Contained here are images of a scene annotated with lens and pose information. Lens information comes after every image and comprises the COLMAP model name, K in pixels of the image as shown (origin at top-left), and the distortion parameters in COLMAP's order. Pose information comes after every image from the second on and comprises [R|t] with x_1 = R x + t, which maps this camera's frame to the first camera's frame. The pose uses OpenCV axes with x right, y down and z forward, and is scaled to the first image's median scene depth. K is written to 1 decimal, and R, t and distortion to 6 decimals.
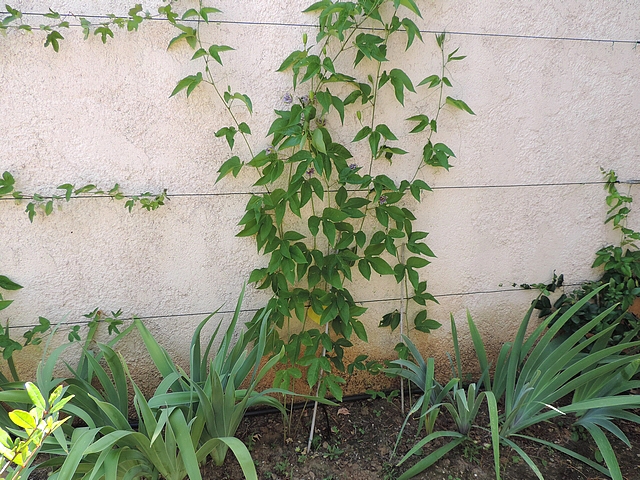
lens RADIAL K [[438.5, 0, 320.1], [0, 438.5, 265.4], [0, 0, 1]] dist [-0.012191, 0.002303]
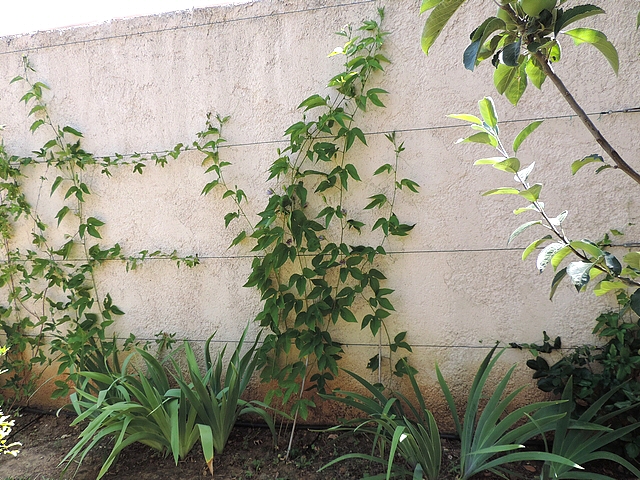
lens RADIAL K [[438.5, 0, 320.1], [0, 438.5, 265.4], [0, 0, 1]] dist [-0.012191, 0.002303]
pose [[0.914334, 0.015568, -0.404661, 0.585467], [-0.063289, 0.992475, -0.104820, -0.002543], [0.399984, 0.121451, 0.908439, -0.181156]]
